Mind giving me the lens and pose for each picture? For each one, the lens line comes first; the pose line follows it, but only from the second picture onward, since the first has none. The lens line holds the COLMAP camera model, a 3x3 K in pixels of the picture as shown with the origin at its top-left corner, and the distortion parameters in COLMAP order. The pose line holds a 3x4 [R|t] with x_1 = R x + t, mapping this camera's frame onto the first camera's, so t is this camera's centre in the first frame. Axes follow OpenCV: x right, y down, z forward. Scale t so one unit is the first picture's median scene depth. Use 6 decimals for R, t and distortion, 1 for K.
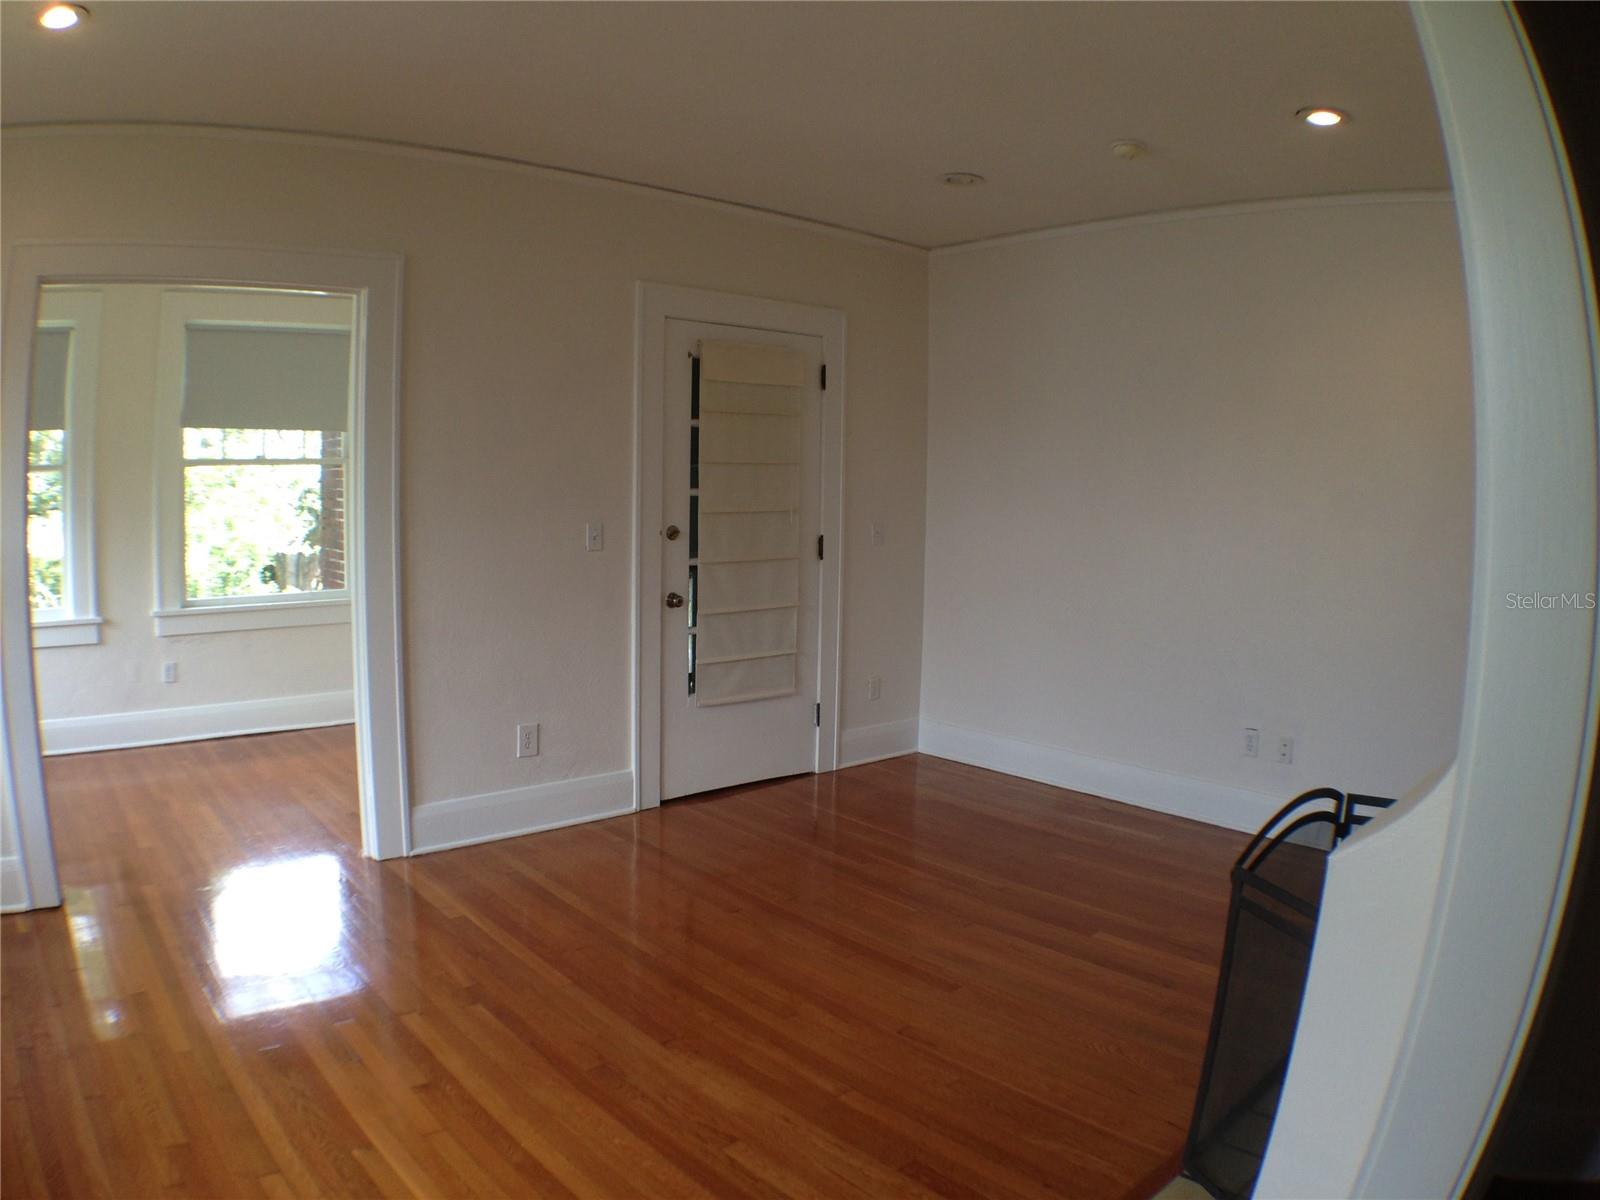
lens RADIAL K [[1110.9, 0, 800.0], [0, 1110.9, 600.0], [0, 0, 1]] dist [-0.217009, 0.006001]
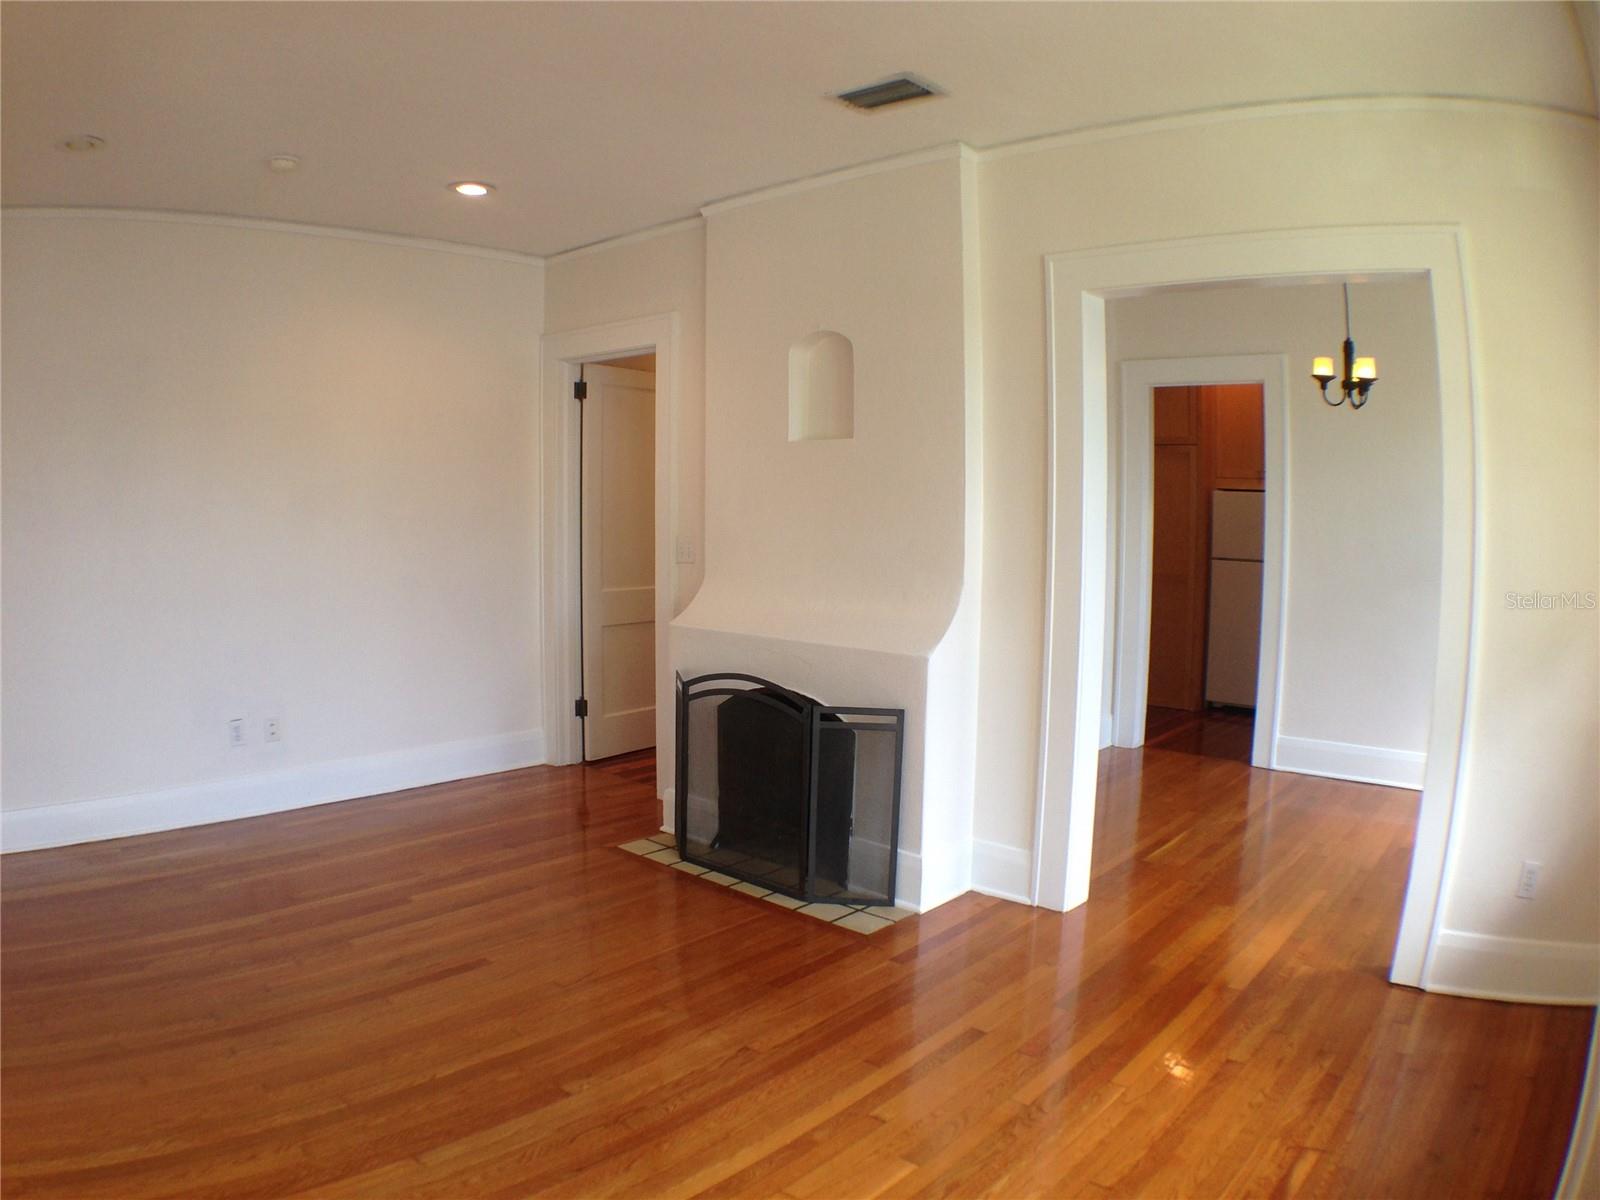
lens RADIAL K [[1086.8, 0, 773.2], [0, 1086.8, 611.6], [0, 0, 1]] dist [-0.236871, 0.017740]
pose [[-0.115607, -0.107743, 0.987434, -0.611288], [0.082355, 0.989637, 0.117626, -0.065194], [-0.989875, 0.094918, -0.105536, 0.527460]]
